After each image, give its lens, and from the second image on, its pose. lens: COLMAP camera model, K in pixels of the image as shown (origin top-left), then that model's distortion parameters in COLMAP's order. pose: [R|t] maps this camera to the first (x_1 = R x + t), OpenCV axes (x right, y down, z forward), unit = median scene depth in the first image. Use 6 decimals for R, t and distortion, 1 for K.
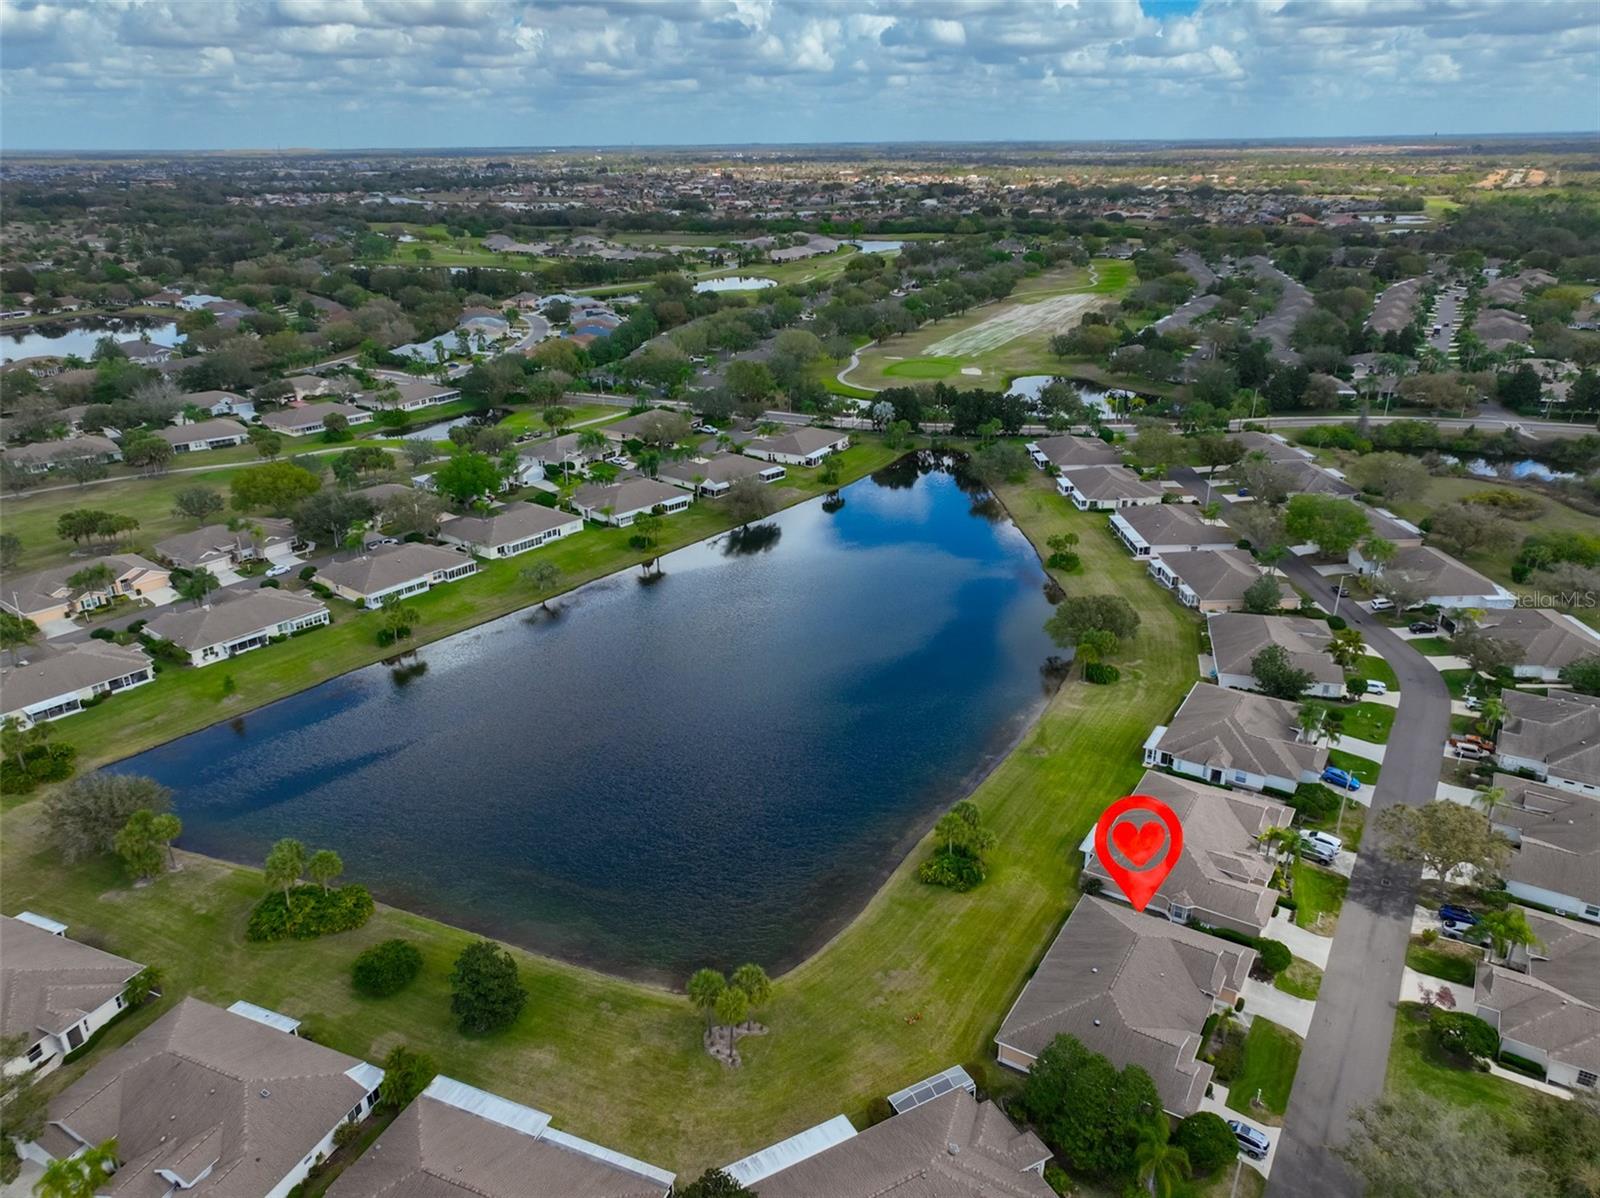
lens RADIAL K [[1114.0, 0, 809.5], [0, 1114.0, 598.4], [0, 0, 1]] dist [-0.001626, 0.020117]
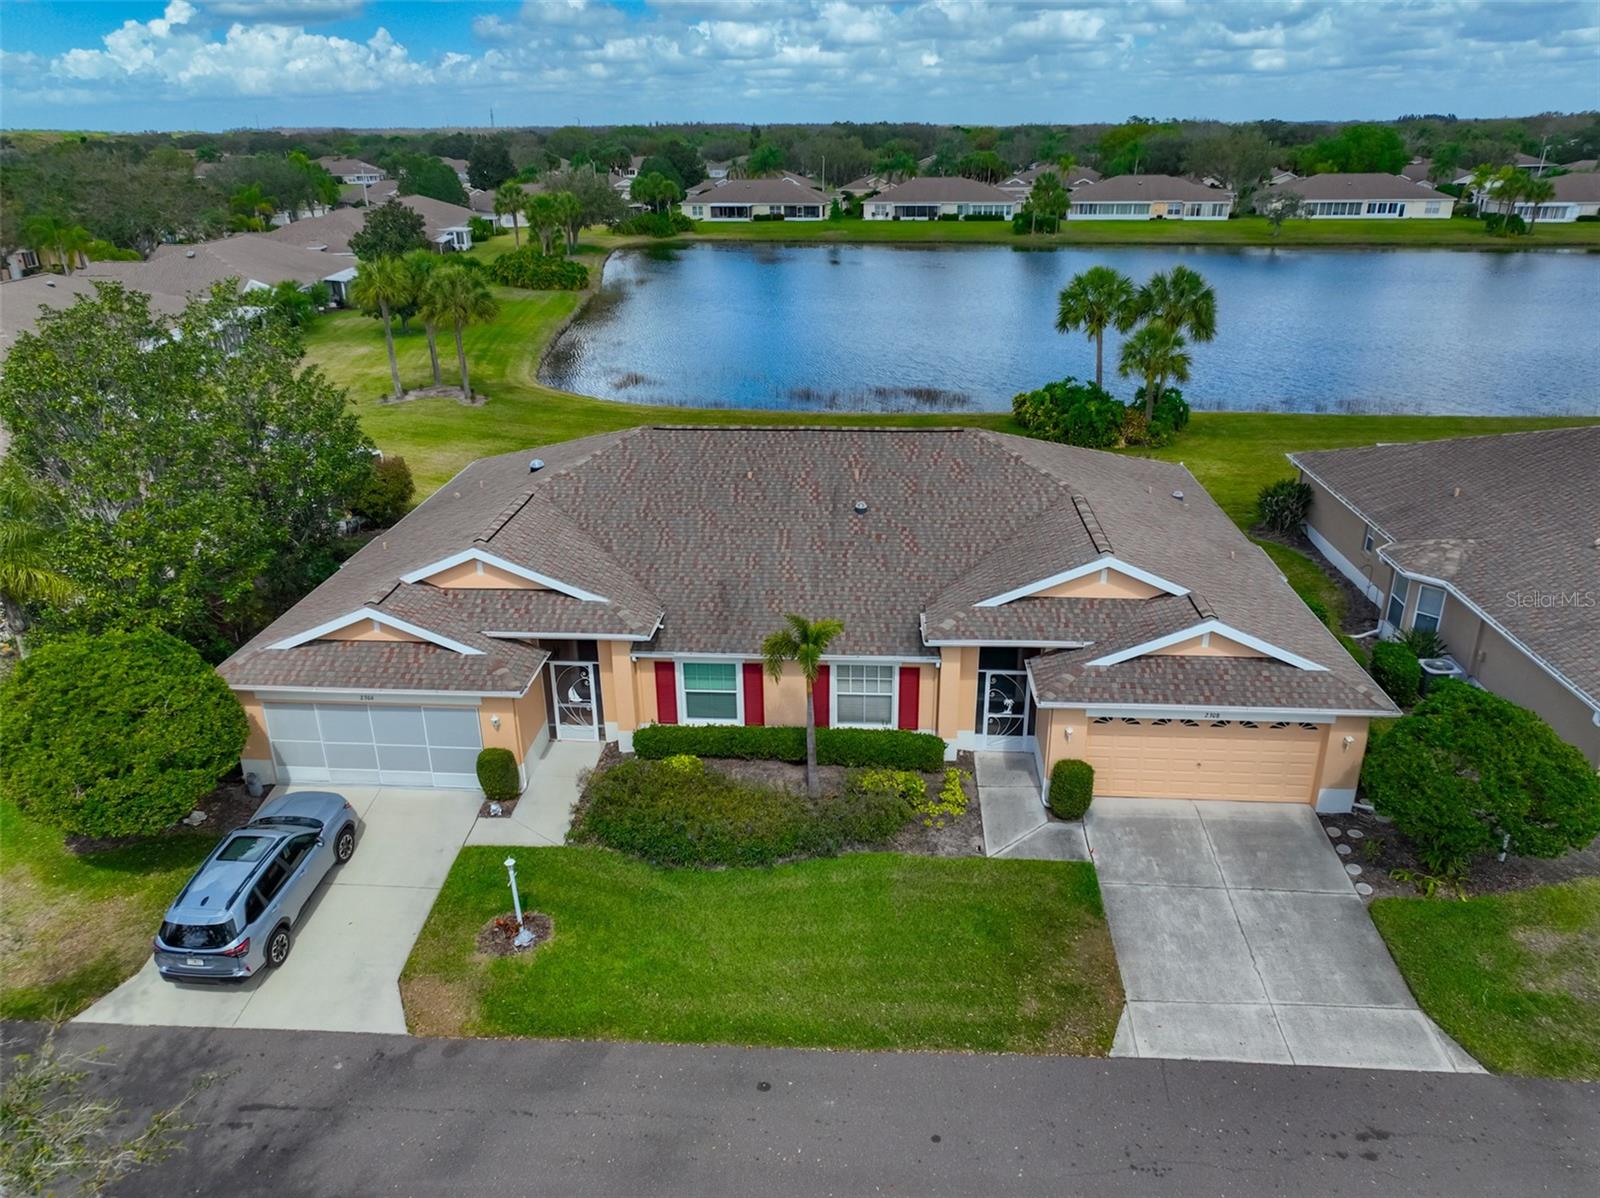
lens RADIAL K [[1114.0, 0, 819.7], [0, 1114.0, 649.5], [0, 0, 1]] dist [-0.001626, 0.020117]
pose [[0.473557, 0.378022, -0.795514, 0.255229], [-0.335150, 0.912604, 0.234153, 0.148719], [0.814505, 0.155732, 0.558865, 0.407136]]
